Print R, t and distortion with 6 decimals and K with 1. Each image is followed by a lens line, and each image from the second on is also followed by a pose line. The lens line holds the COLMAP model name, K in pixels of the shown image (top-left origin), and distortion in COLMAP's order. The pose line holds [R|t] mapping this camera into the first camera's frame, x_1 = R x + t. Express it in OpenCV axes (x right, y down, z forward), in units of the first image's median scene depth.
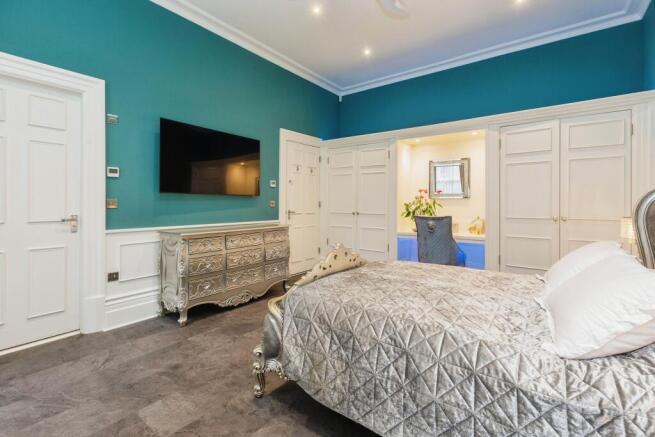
lens RADIAL K [[298.6, 0, 325.5], [0, 298.6, 203.9], [0, 0, 1]] dist [-0.001072, -0.000310]
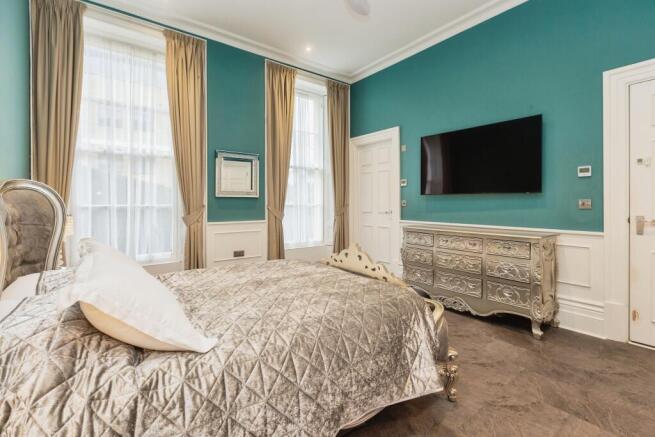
lens RADIAL K [[298.6, 0, 325.5], [0, 298.6, 203.9], [0, 0, 1]] dist [-0.001072, -0.000310]
pose [[-0.277330, -0.004030, -0.960766, 0.881811], [-0.008153, 0.999965, -0.001841, 0.008330], [0.960740, 0.007322, -0.277353, 1.046778]]
